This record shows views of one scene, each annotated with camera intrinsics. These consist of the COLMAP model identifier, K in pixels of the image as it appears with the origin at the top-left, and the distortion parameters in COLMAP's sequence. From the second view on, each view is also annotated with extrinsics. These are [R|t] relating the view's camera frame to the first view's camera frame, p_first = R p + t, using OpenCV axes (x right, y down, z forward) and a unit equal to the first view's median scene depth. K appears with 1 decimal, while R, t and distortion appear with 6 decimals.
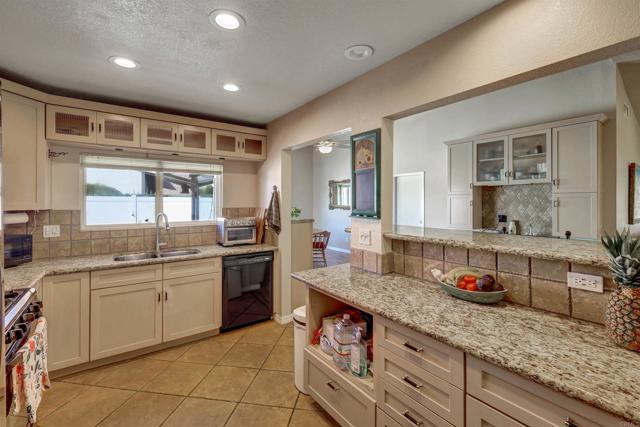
lens RADIAL K [[284.9, 0, 325.7], [0, 284.9, 201.8], [0, 0, 1]] dist [0.011833, 0.000831]
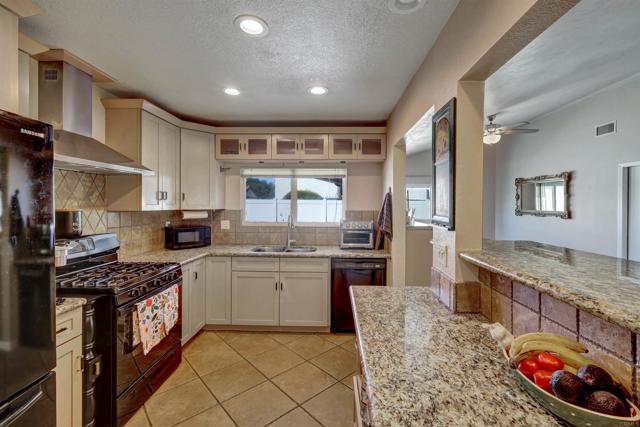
lens RADIAL K [[284.9, 0, 322.4], [0, 284.9, 207.0], [0, 0, 1]] dist [0.011833, 0.000831]
pose [[0.787111, 0.010764, -0.616717, 0.241259], [-0.006467, 0.999937, 0.009200, -0.000229], [0.616777, -0.003253, 0.787131, 0.176767]]
